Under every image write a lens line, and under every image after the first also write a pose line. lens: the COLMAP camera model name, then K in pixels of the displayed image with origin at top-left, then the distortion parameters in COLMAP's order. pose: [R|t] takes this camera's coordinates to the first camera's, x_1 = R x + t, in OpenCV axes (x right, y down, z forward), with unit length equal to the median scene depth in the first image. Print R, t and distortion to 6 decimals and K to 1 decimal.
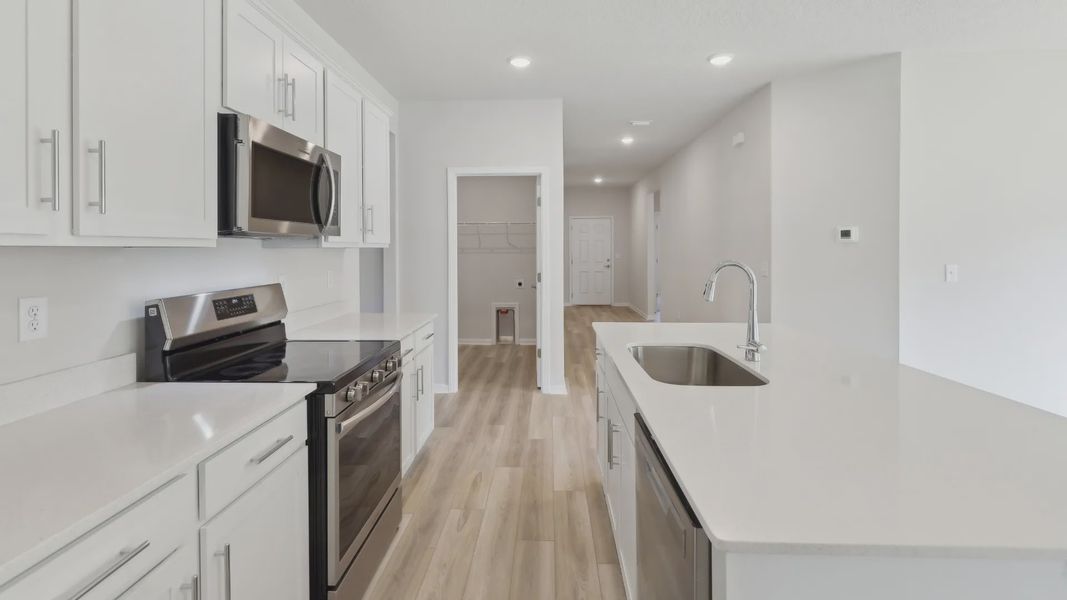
lens RADIAL K [[497.0, 0, 535.1], [0, 497.0, 251.1], [0, 0, 1]] dist [0.001783, 0.000694]
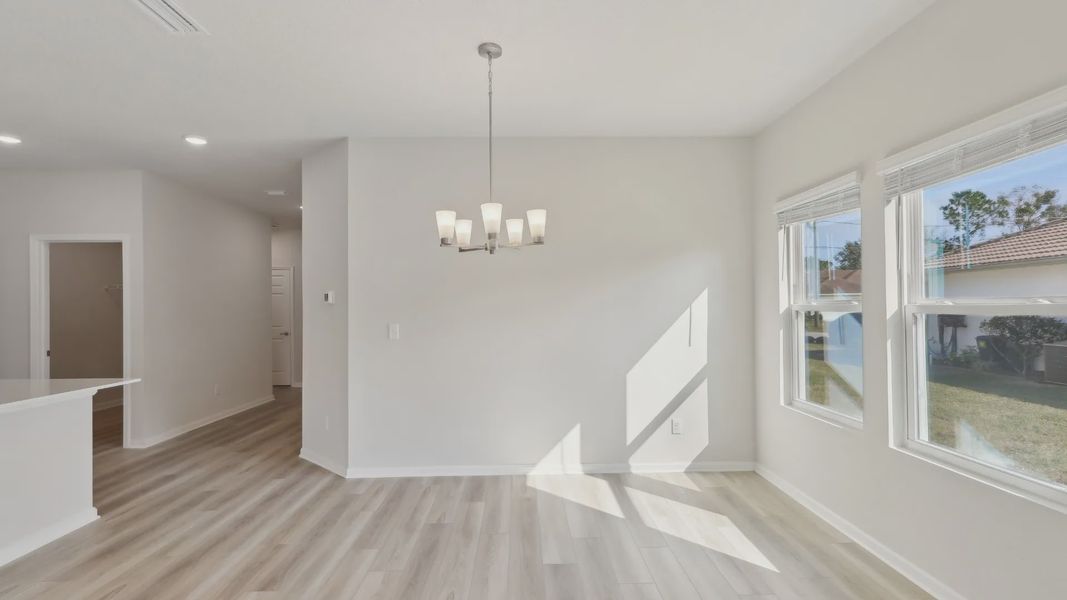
lens RADIAL K [[485.5, 0, 528.9], [0, 485.5, 304.4], [0, 0, 1]] dist [0.000671, -0.000040]
pose [[0.999037, -0.005213, 0.043572, 1.090356], [0.005916, 0.999854, -0.016030, 0.003011], [-0.043483, 0.016273, 0.998922, -0.095407]]
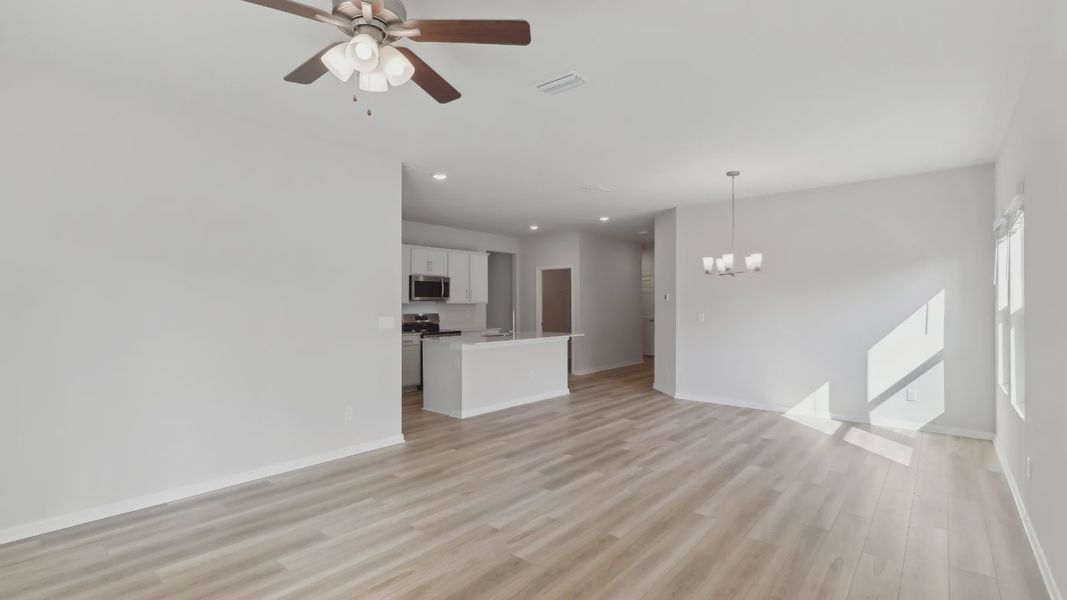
lens RADIAL K [[485.5, 0, 528.9], [0, 485.5, 304.4], [0, 0, 1]] dist [0.000671, -0.000040]
pose [[0.772695, 0.001038, -0.634776, 1.520165], [-0.004052, 0.999986, -0.003297, 0.004783], [0.634764, 0.005119, 0.772689, -0.881502]]
